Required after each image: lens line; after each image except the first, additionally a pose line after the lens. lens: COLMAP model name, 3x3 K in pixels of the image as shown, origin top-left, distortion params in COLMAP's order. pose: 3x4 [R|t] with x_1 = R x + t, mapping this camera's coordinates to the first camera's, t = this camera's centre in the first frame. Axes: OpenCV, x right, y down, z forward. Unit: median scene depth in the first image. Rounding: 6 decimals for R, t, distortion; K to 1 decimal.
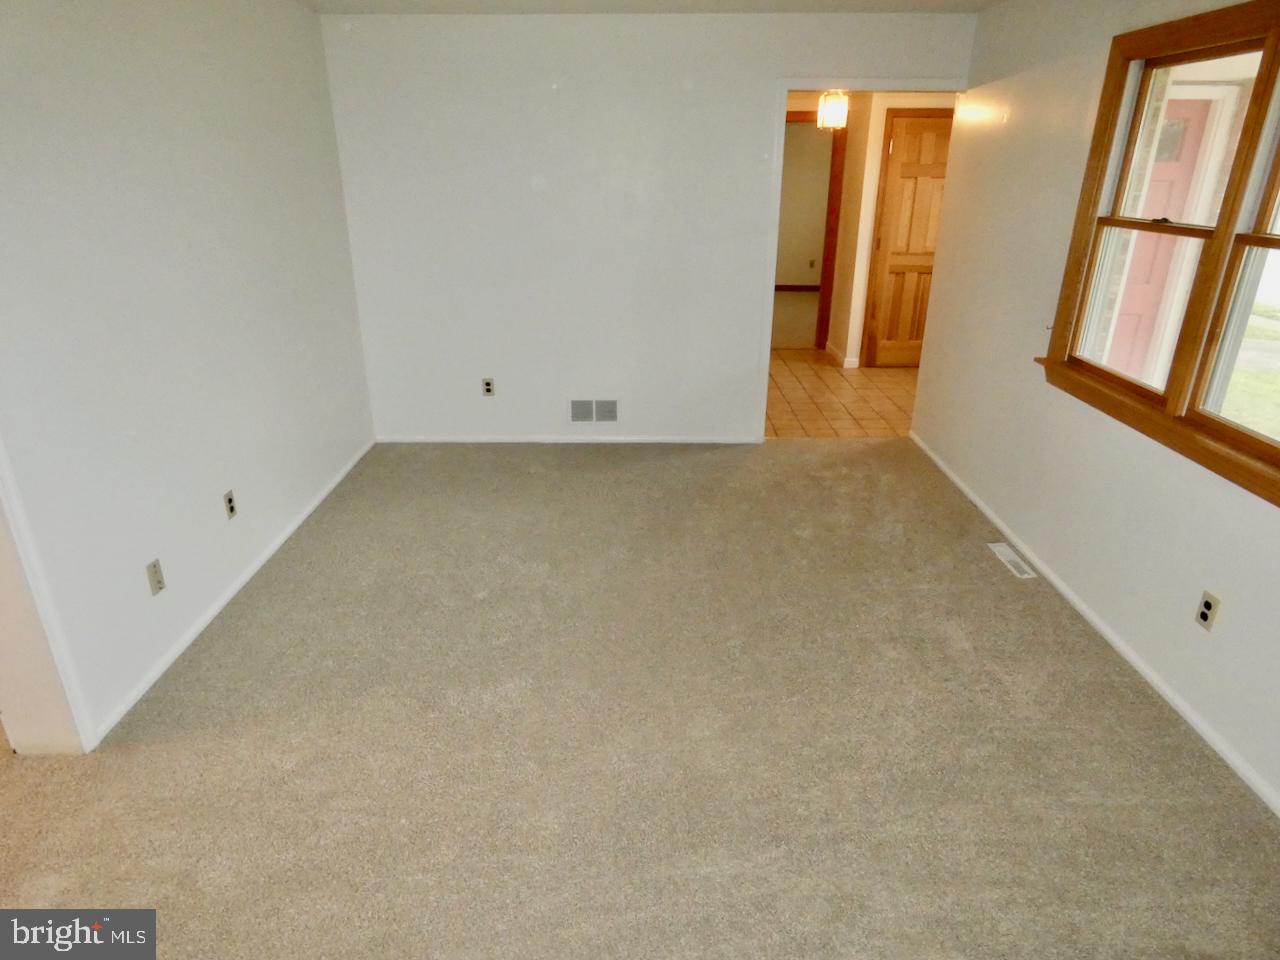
lens RADIAL K [[768.9, 0, 637.7], [0, 768.9, 481.8], [0, 0, 1]] dist [-0.004529, 0.001816]
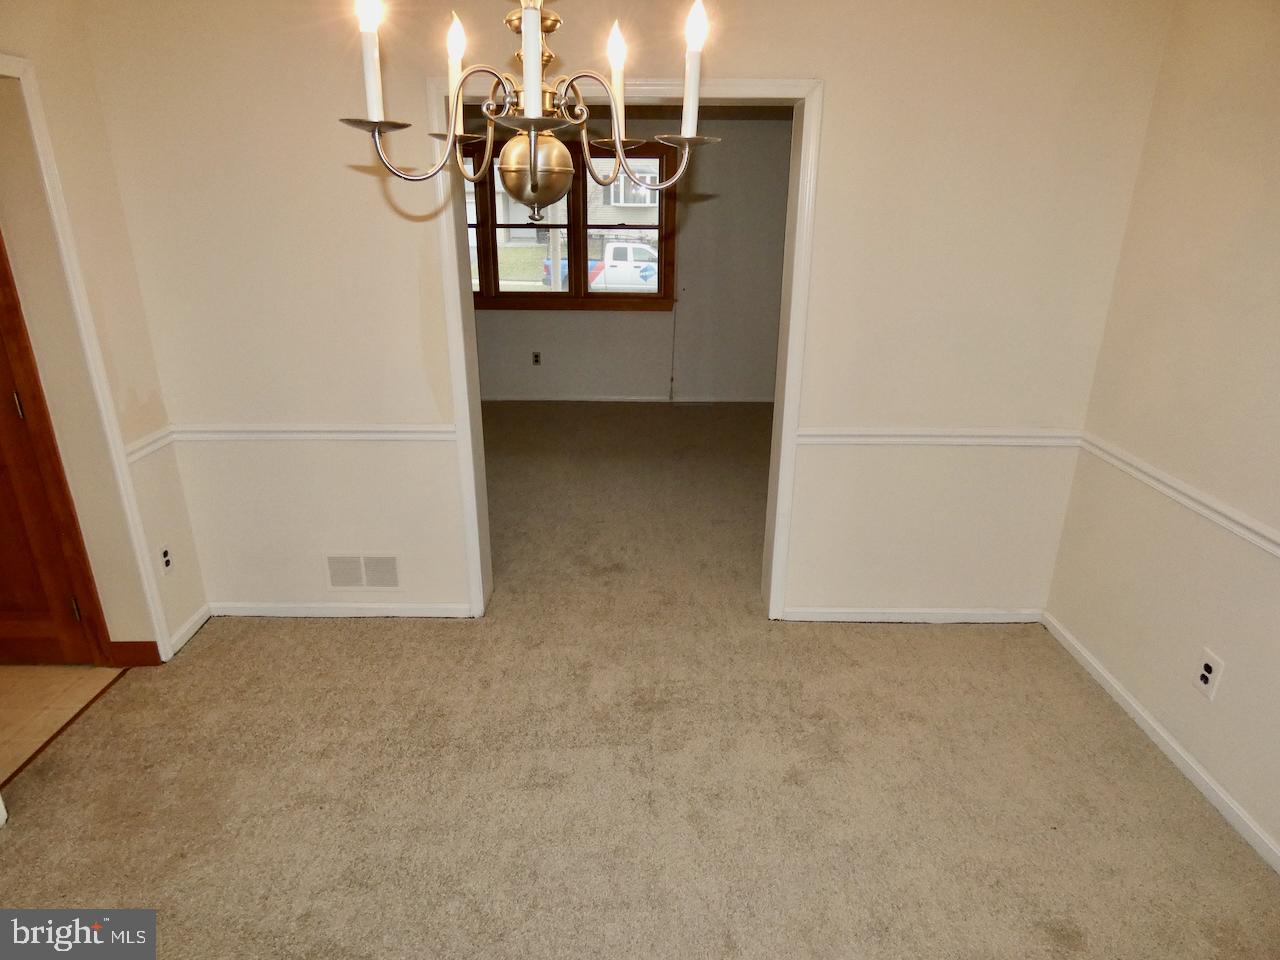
lens RADIAL K [[768.9, 0, 644.2], [0, 768.9, 478.6], [0, 0, 1]] dist [-0.004529, 0.001816]
pose [[0.003095, -0.354504, 0.935049, -1.493116], [0.377332, 0.866346, 0.327208, -0.161172], [-0.926073, 0.351811, 0.136447, 0.312887]]
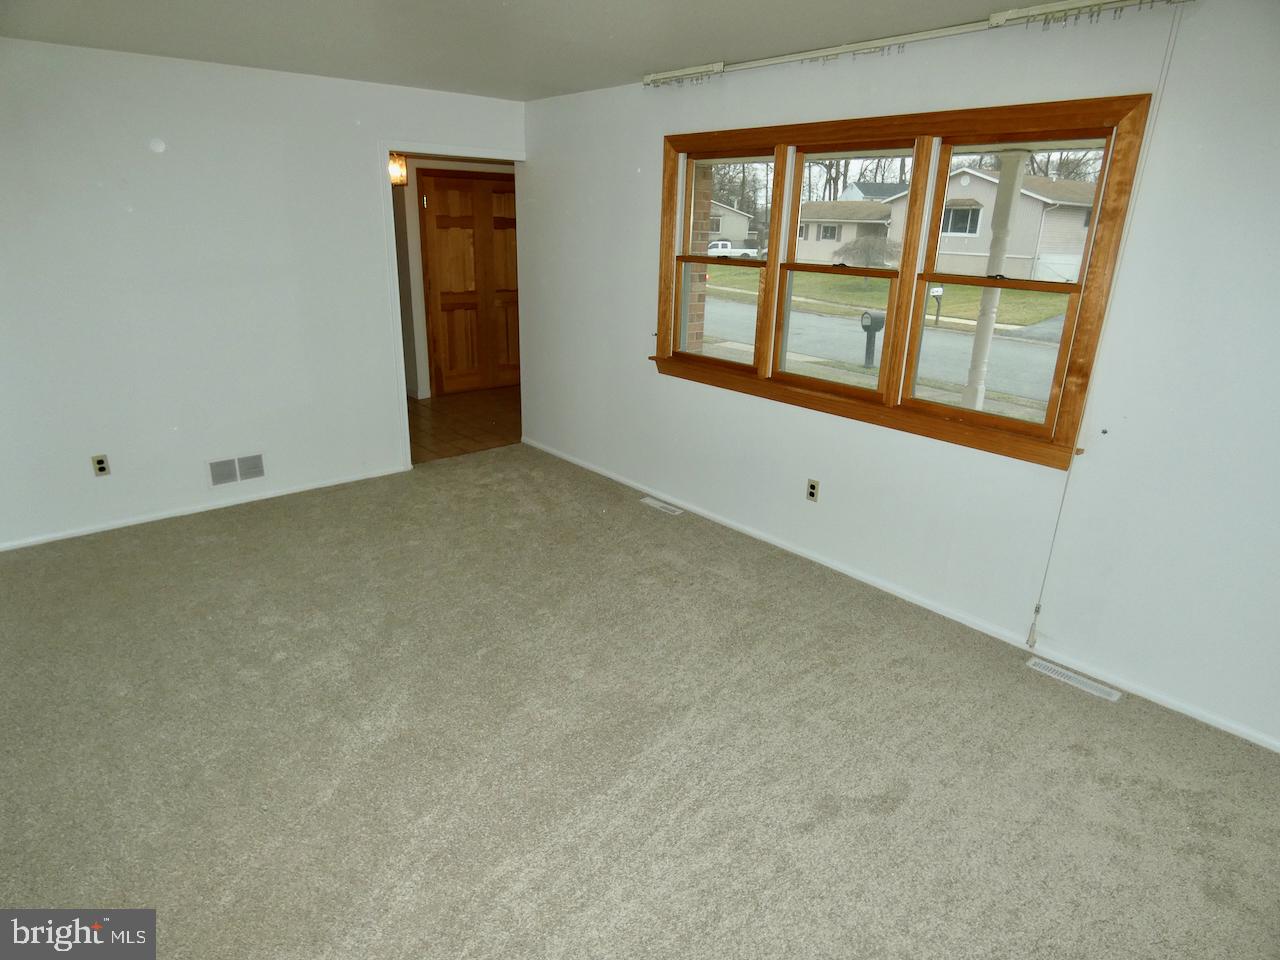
lens RADIAL K [[768.9, 0, 637.1], [0, 768.9, 480.2], [0, 0, 1]] dist [-0.004529, 0.001816]
pose [[0.756587, -0.197992, 0.623197, -0.415805], [0.231992, 0.972335, 0.027266, 0.011895], [-0.611355, 0.123948, 0.781589, -0.038498]]
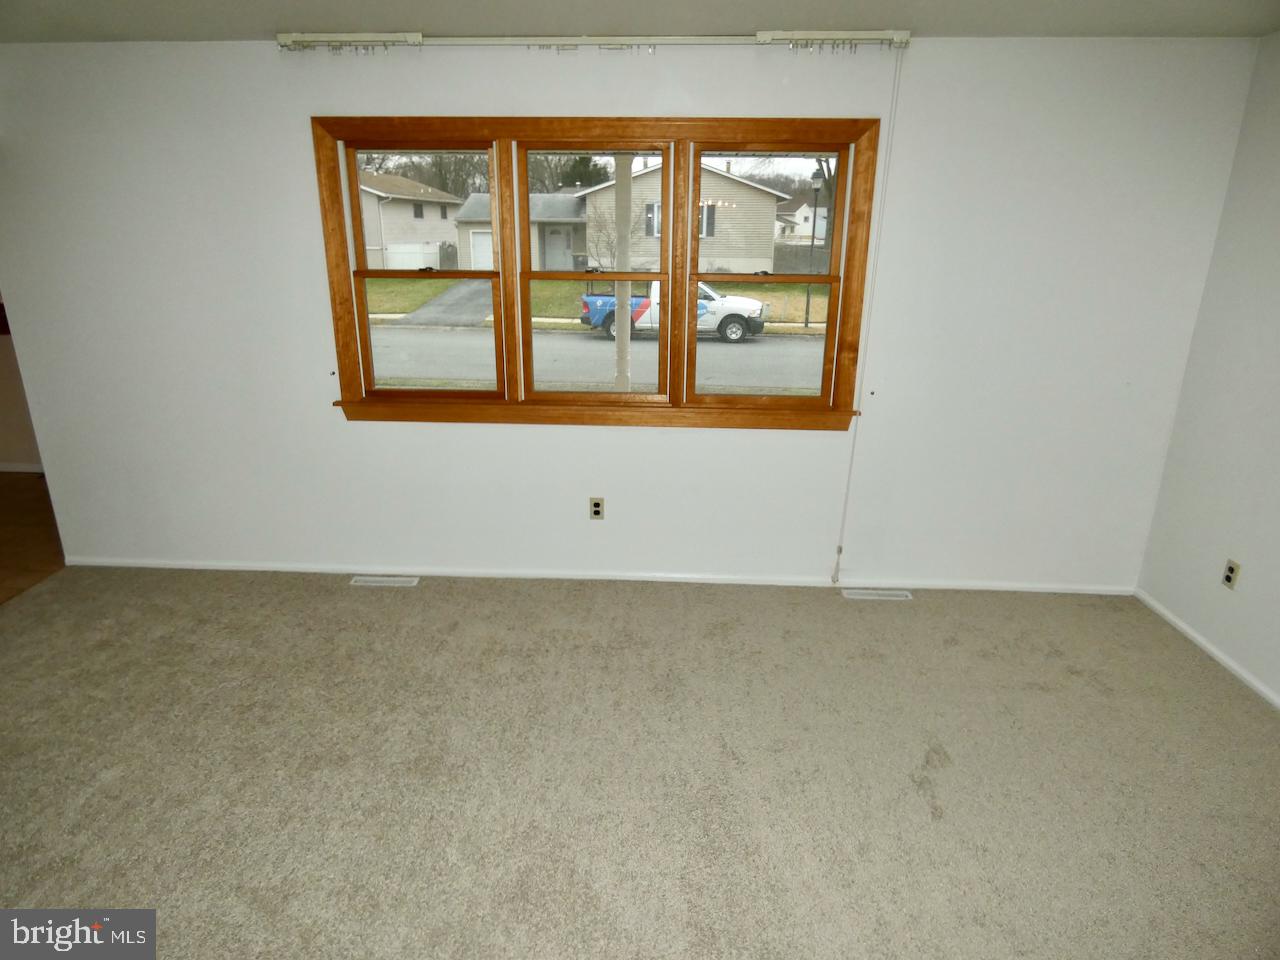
lens RADIAL K [[768.9, 0, 644.2], [0, 768.9, 480.4], [0, 0, 1]] dist [-0.004529, 0.001816]
pose [[0.044967, -0.321763, 0.945752, -0.526671], [0.376536, 0.882346, 0.282288, -0.212725], [-0.925310, 0.343416, 0.160832, 0.482594]]
